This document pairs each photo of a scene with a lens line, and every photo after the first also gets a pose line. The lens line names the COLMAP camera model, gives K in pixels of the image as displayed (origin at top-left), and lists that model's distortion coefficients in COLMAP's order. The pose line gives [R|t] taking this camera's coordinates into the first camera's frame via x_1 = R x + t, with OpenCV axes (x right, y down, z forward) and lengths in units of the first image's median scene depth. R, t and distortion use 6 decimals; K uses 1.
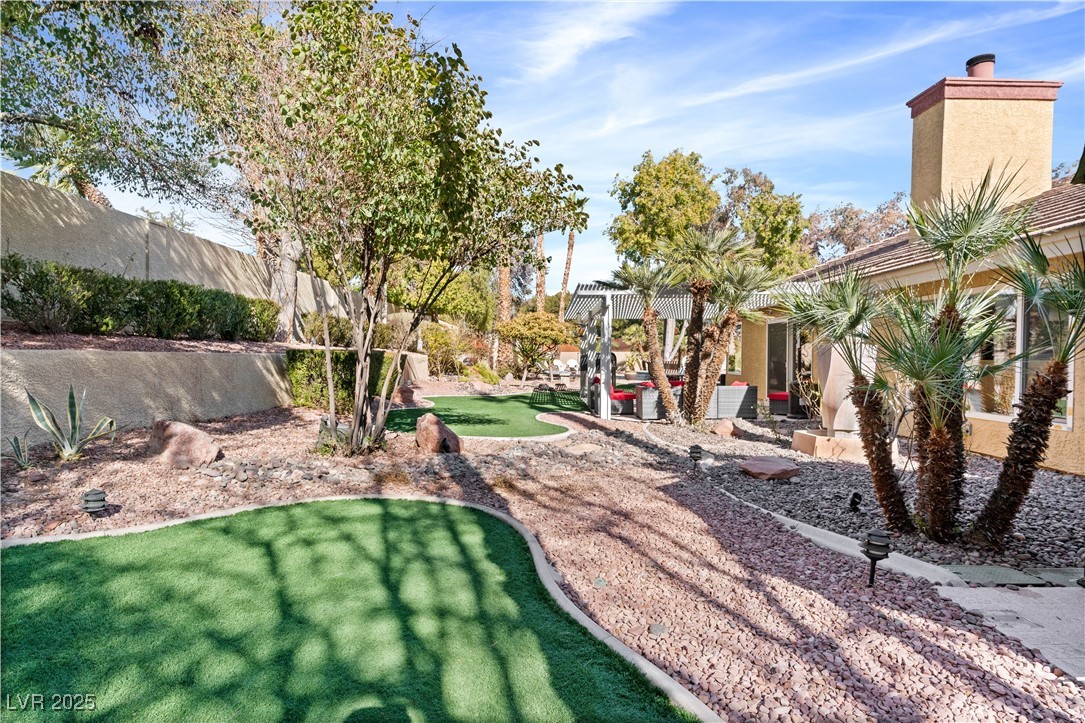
lens RADIAL K [[533.1, 0, 555.5], [0, 533.1, 372.6], [0, 0, 1]] dist [0.000512, -0.000052]
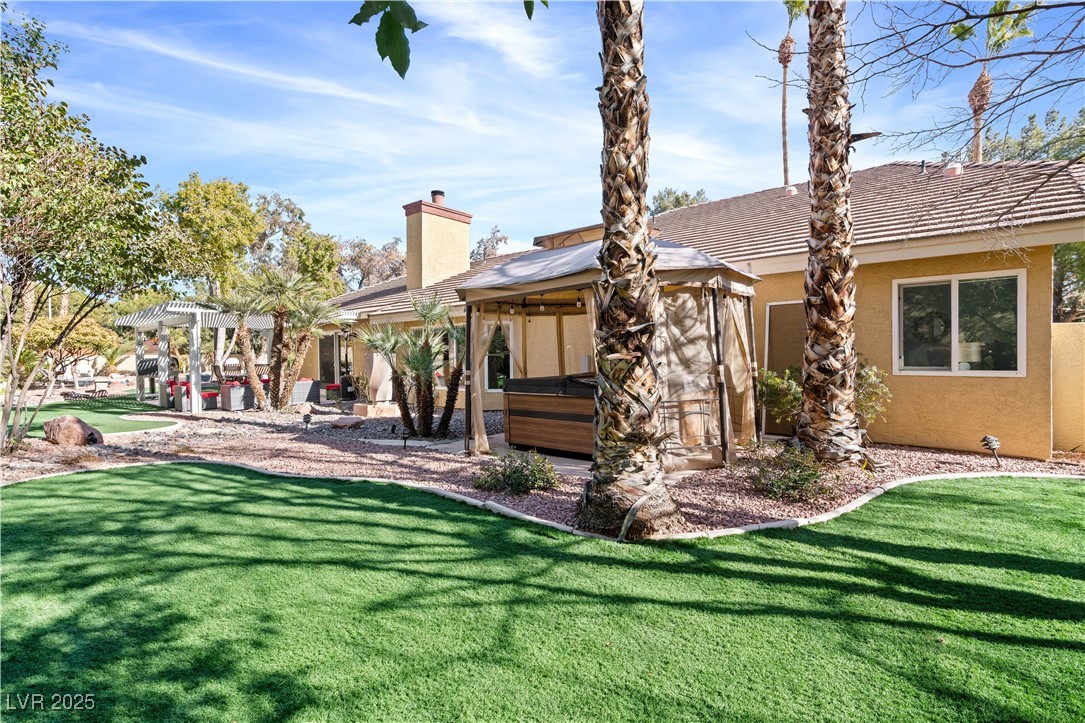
lens RADIAL K [[489.3, 0, 542.5], [0, 489.3, 361.5], [0, 0, 1]] dist [-0.000633, -0.000088]
pose [[0.653557, -0.021488, 0.756573, -0.238507], [0.035019, 0.999385, -0.001866, -0.002109], [-0.756067, 0.027714, 0.653907, -0.338096]]
